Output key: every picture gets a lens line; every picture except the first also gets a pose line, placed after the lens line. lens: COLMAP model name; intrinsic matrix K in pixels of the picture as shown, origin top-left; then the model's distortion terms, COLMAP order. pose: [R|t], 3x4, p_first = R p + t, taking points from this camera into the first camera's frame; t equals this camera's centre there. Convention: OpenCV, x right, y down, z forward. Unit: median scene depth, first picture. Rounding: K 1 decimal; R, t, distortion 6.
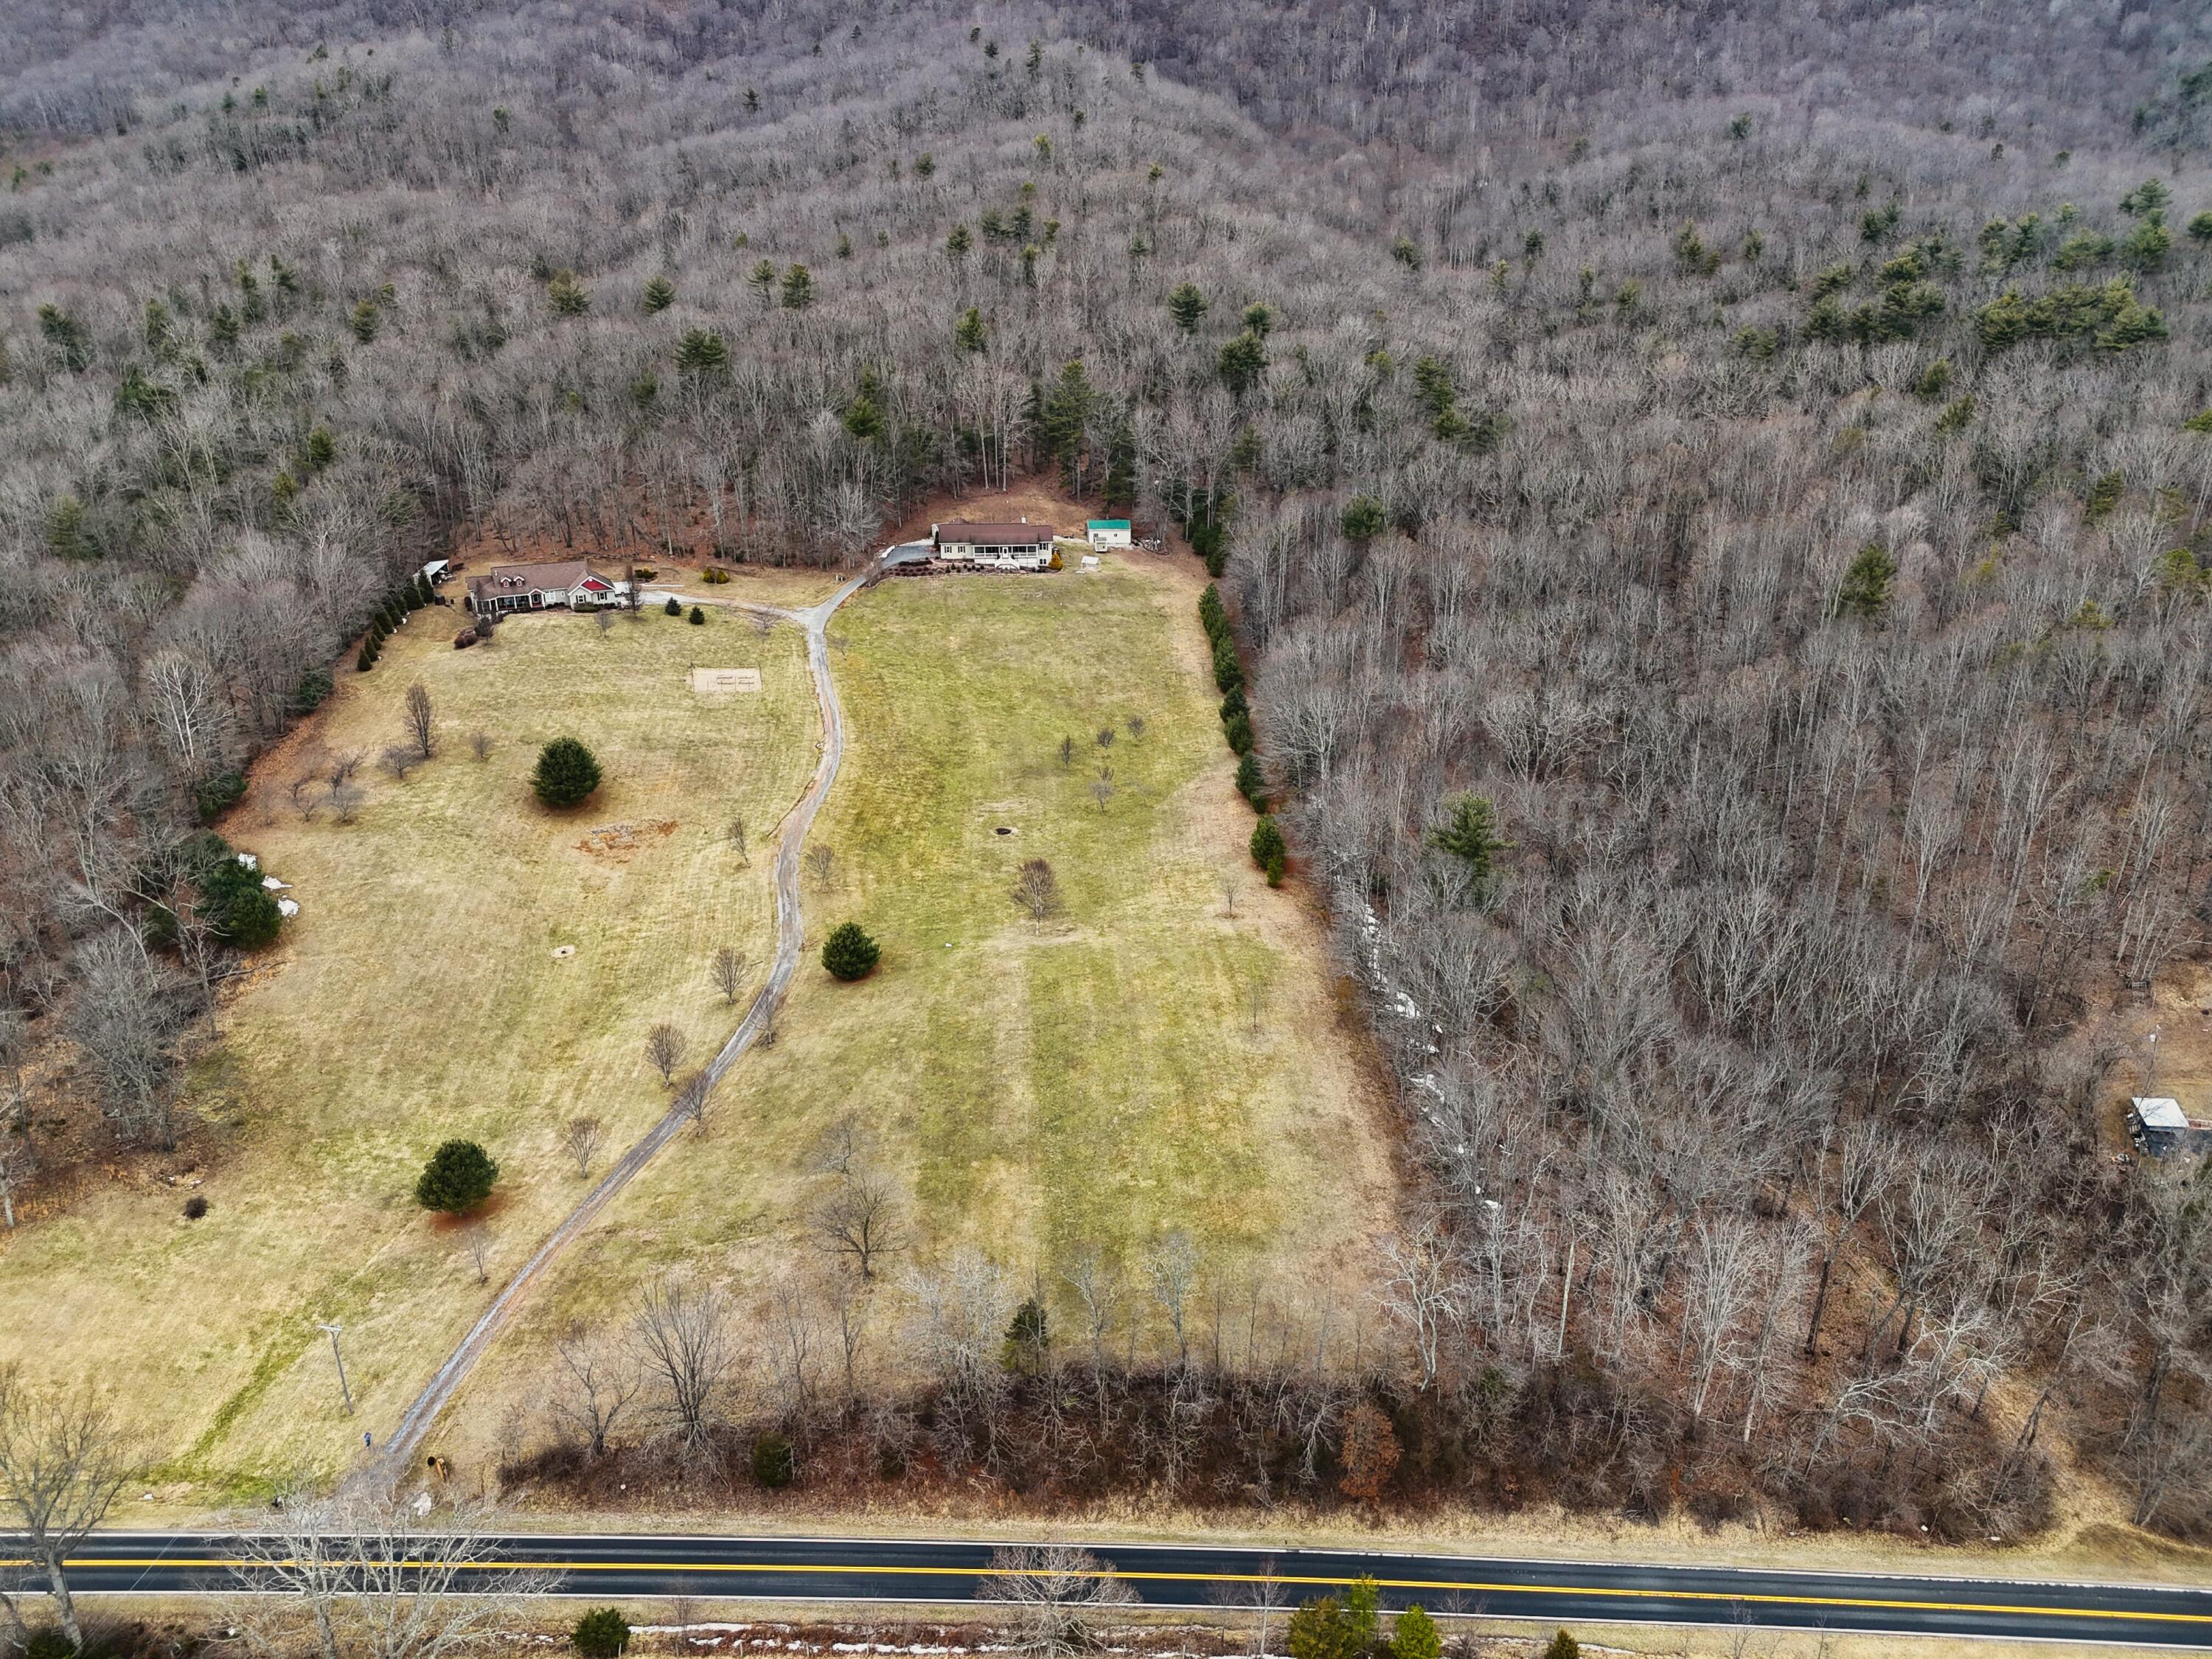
lens RADIAL K [[1623.3, 0, 1106.0], [0, 1623.3, 829.5], [0, 0, 1]] dist [0.083975, -0.084017]
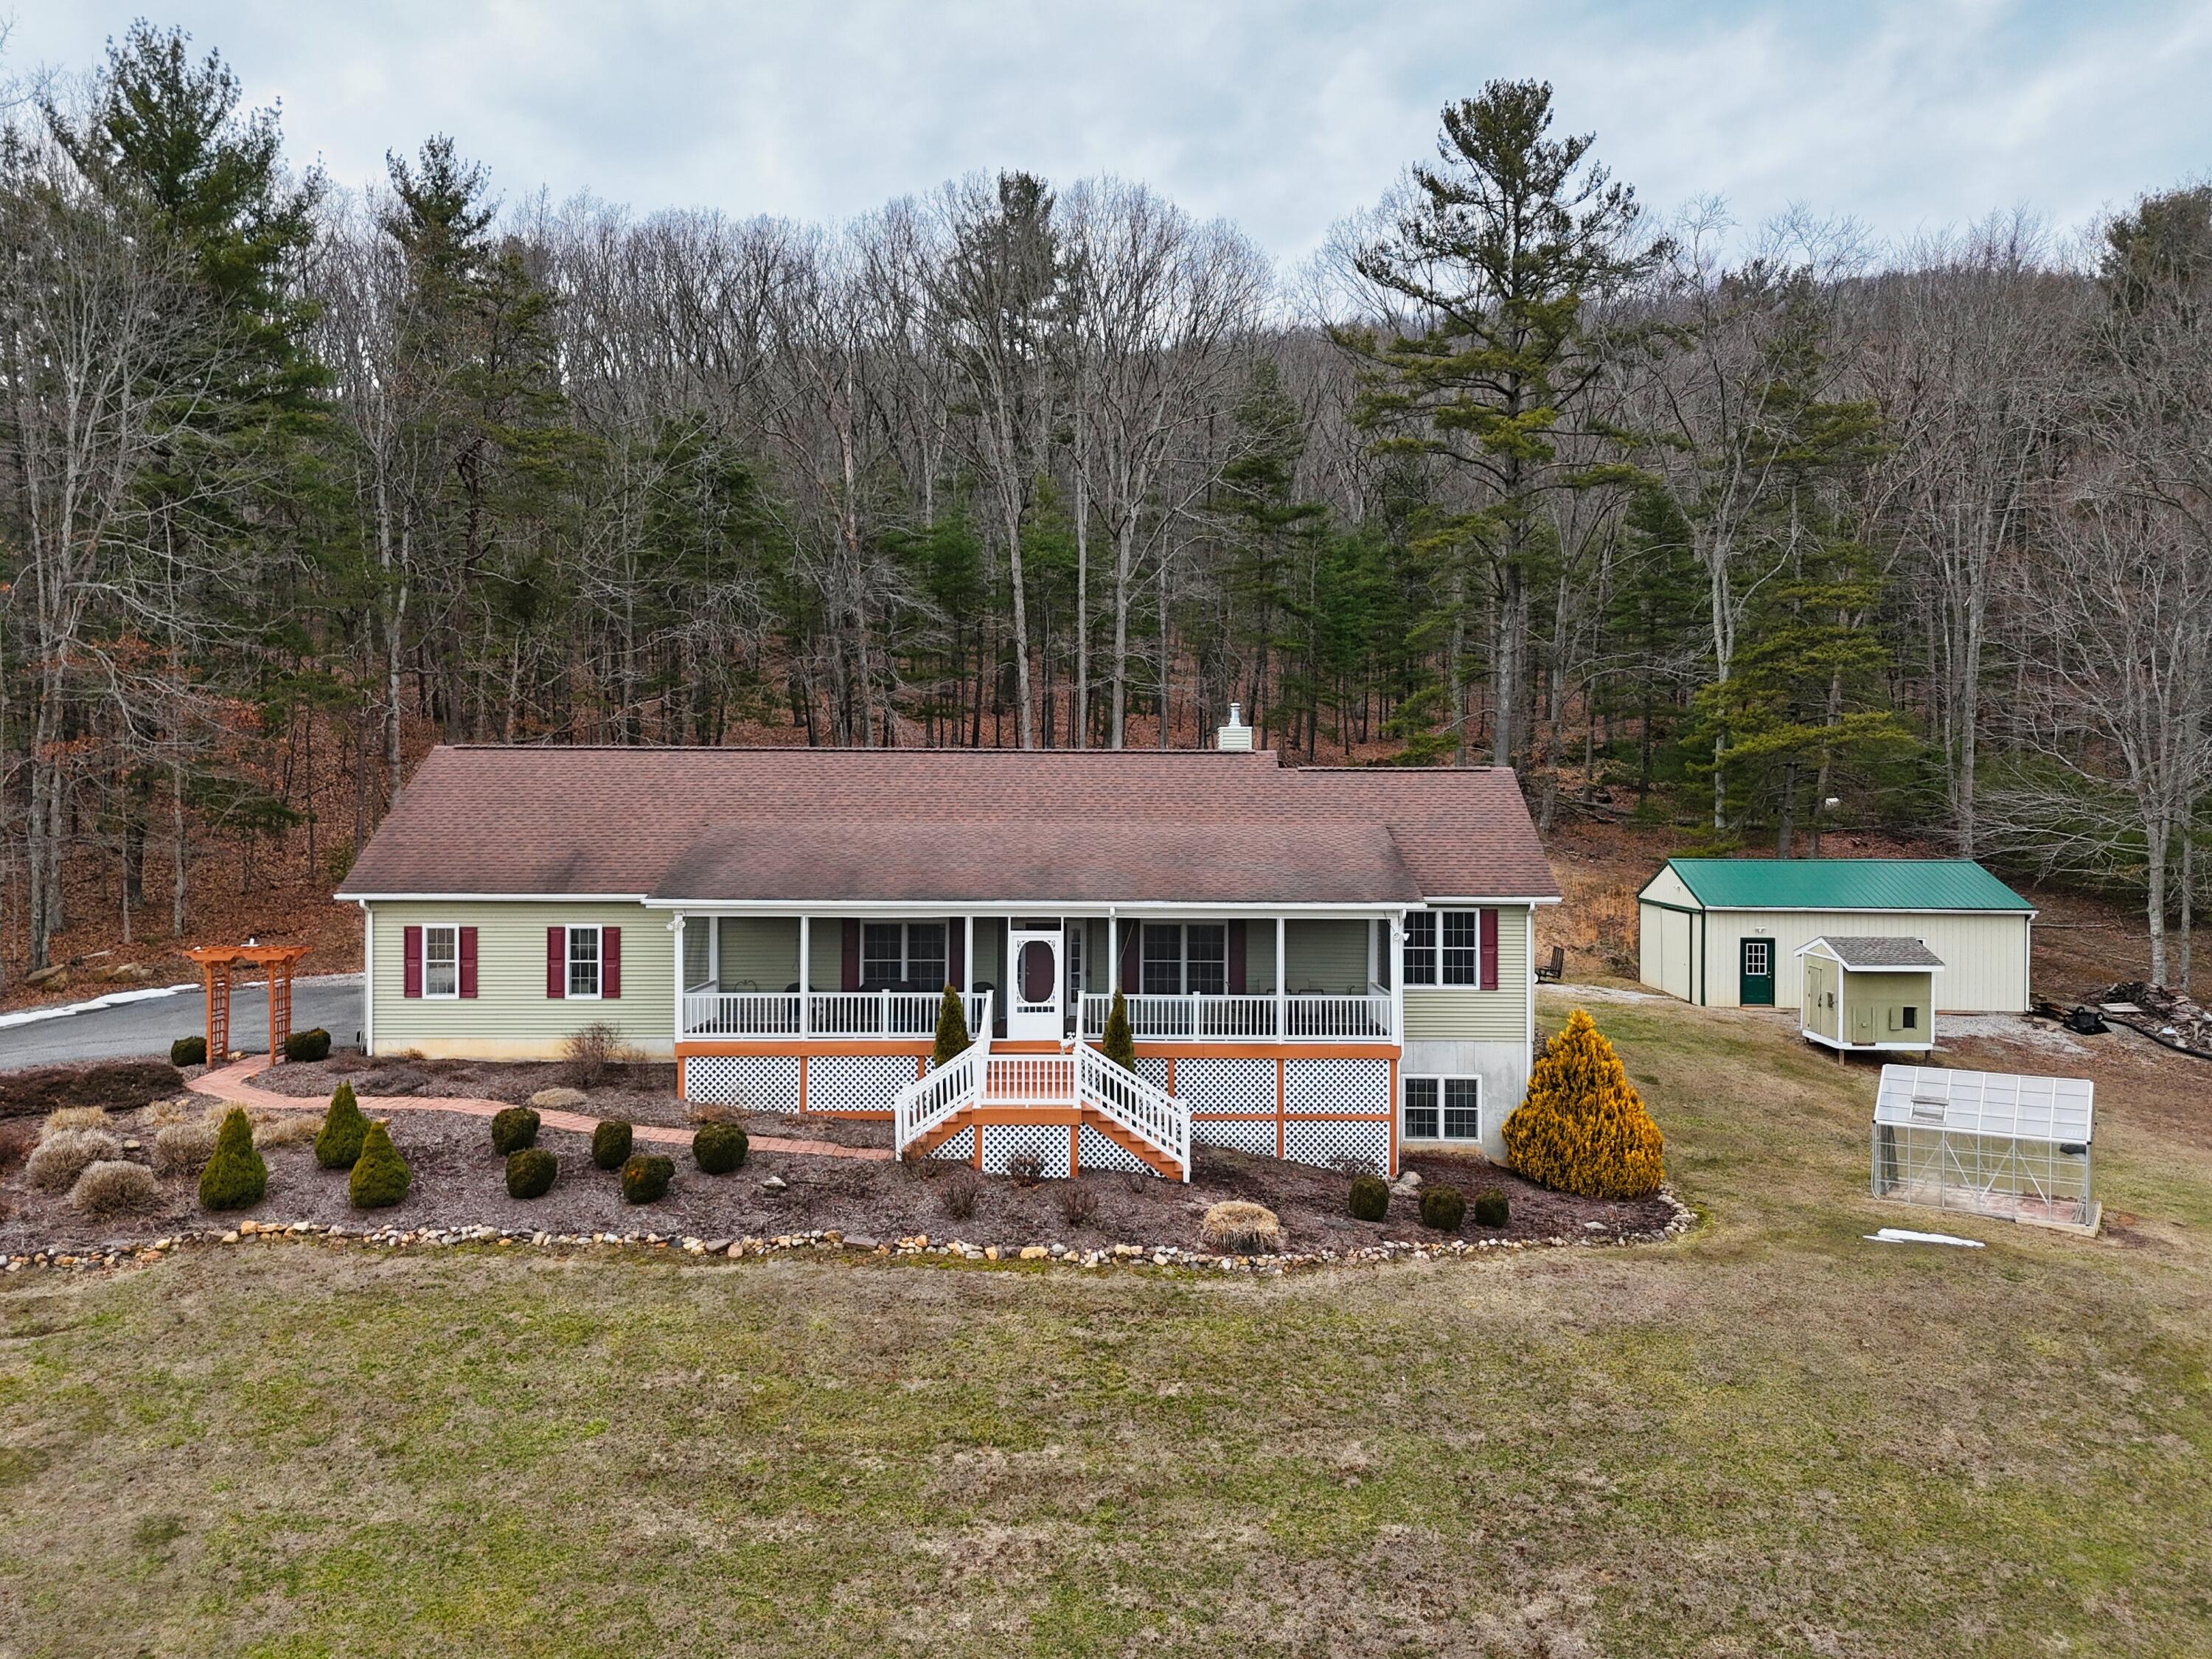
lens RADIAL K [[1629.5, 0, 1110.8], [0, 1629.5, 823.9], [0, 0, 1]] dist [0.085393, -0.081070]
pose [[0.995662, 0.007311, -0.092751, -0.049951], [-0.041599, 0.926691, -0.373514, -0.146332], [0.083221, 0.375752, 0.922976, 0.919358]]
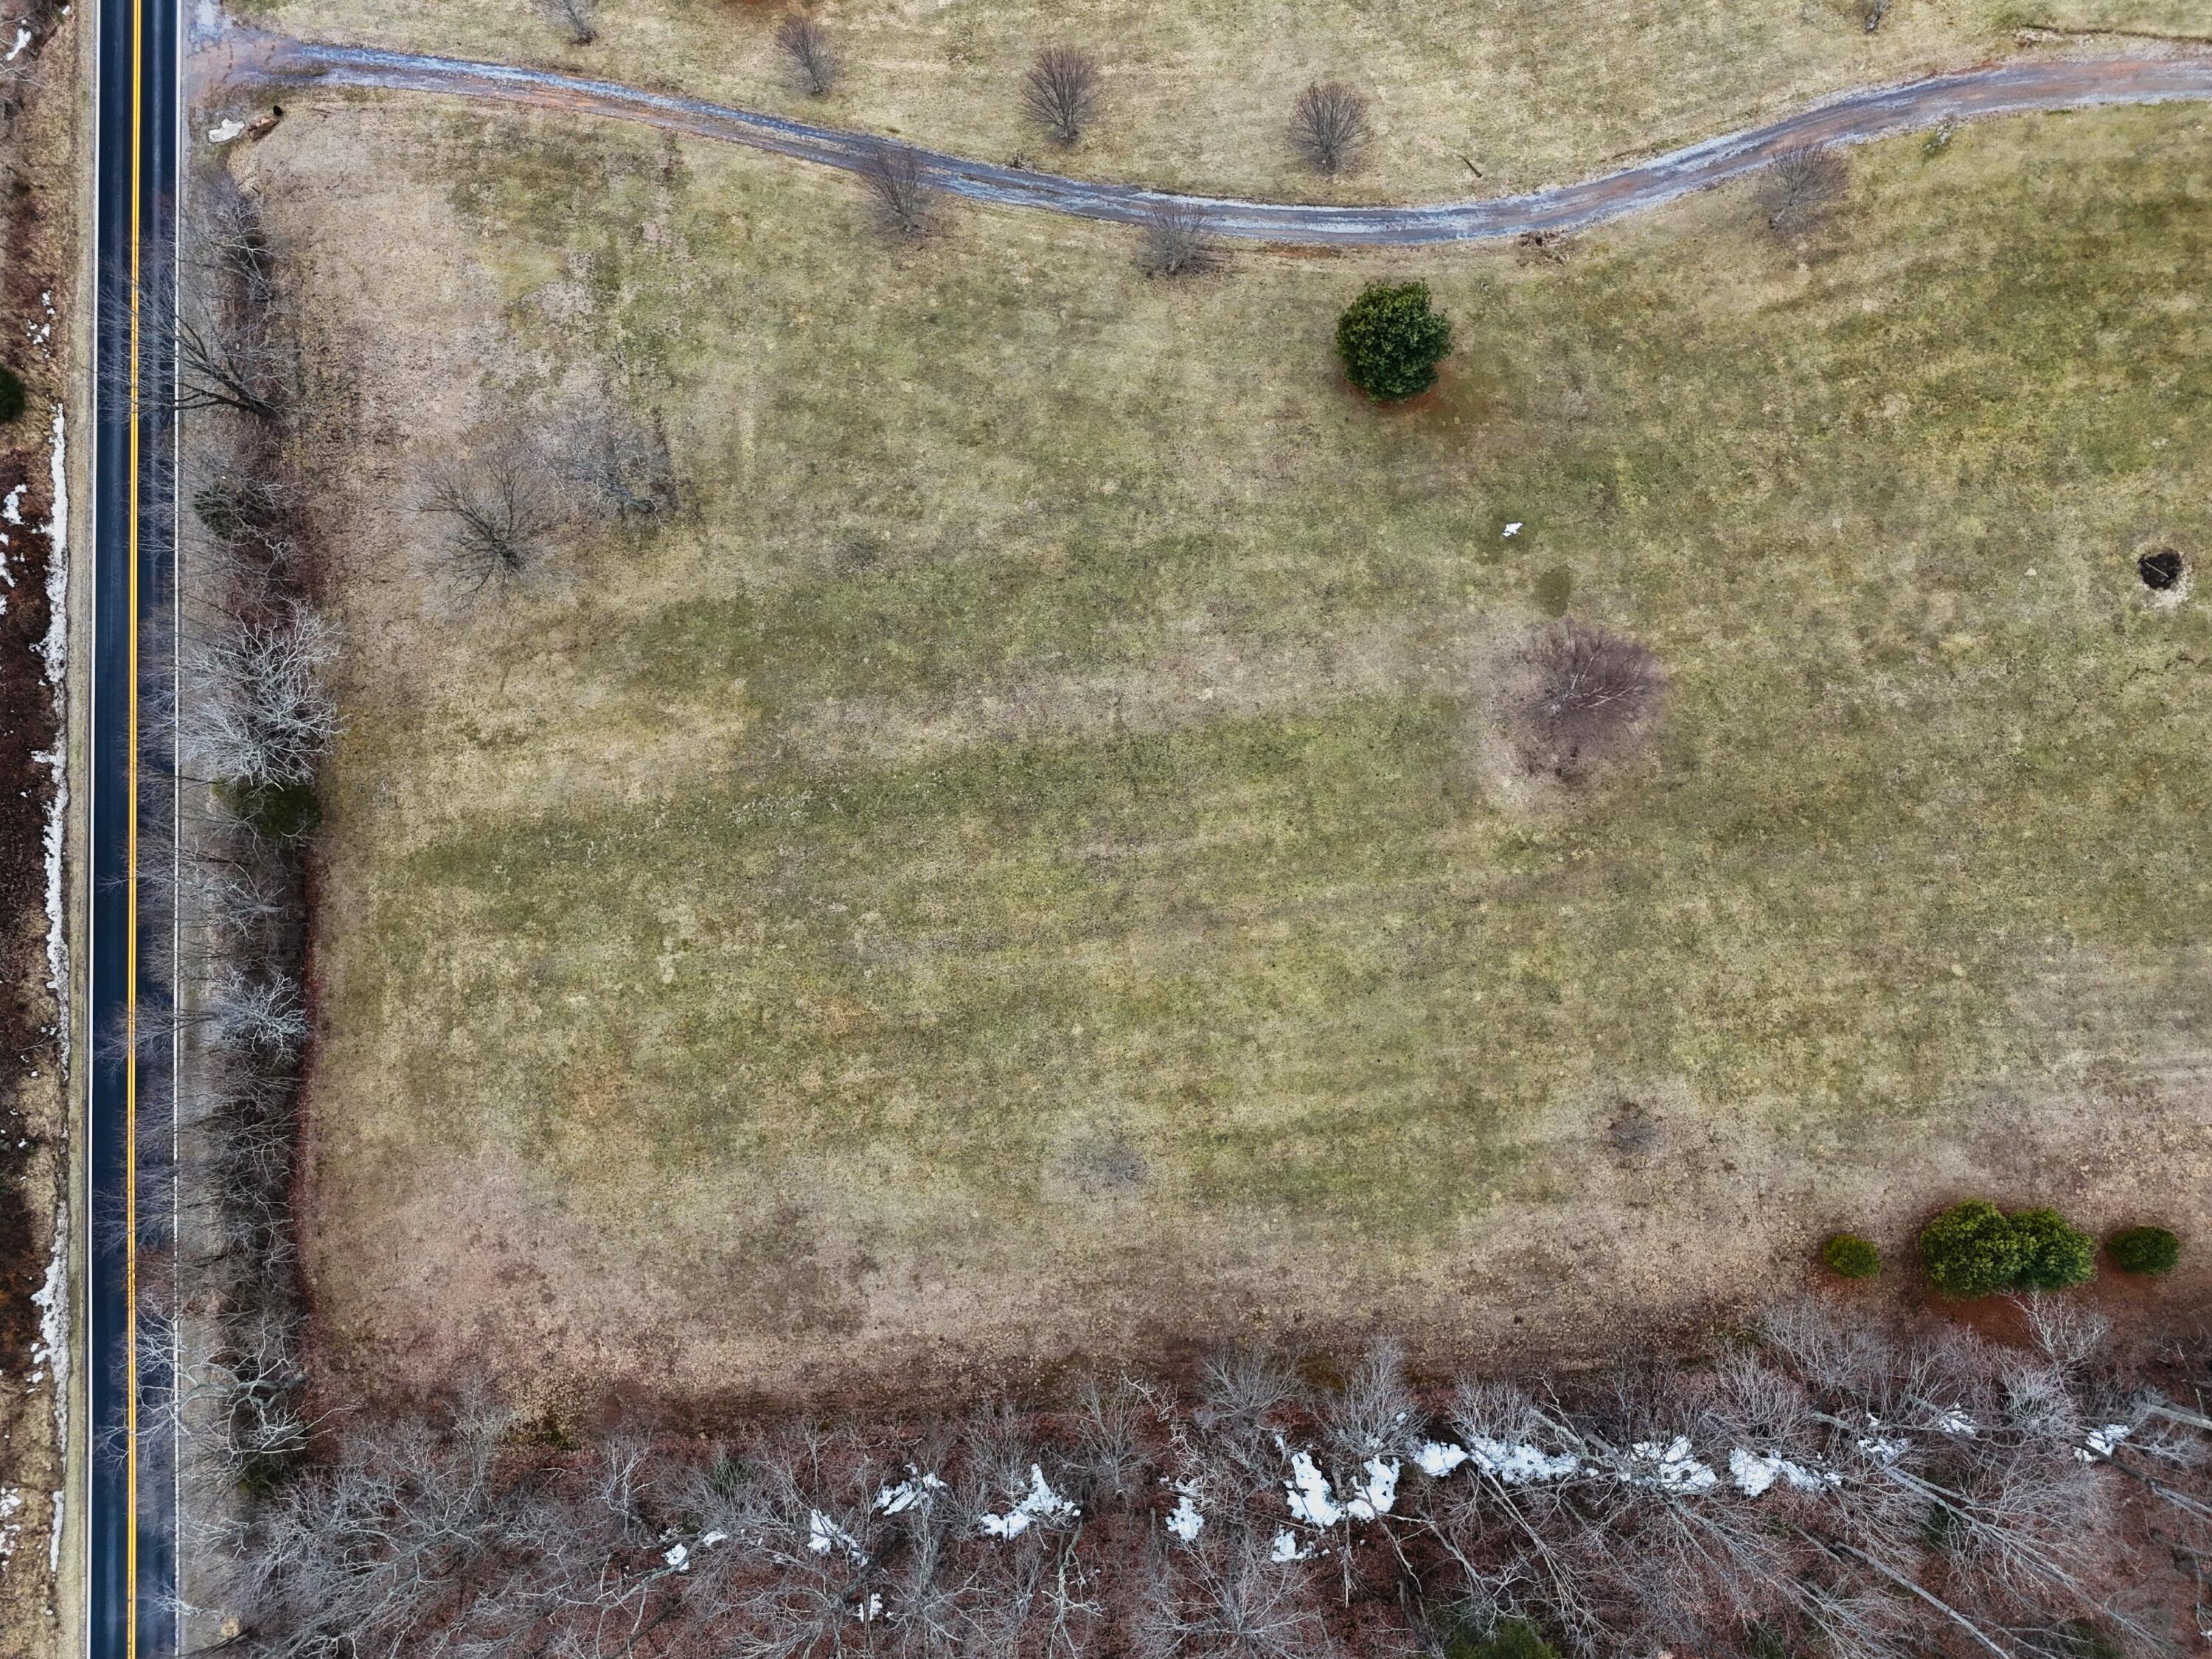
lens RADIAL K [[1623.3, 0, 1106.0], [0, 1623.3, 829.5], [0, 0, 1]] dist [0.083975, -0.084017]
pose [[0.043060, 0.991161, -0.125479, 0.028391], [-0.356799, 0.132569, 0.924727, -0.202445], [0.933188, 0.004952, 0.359354, 0.459317]]
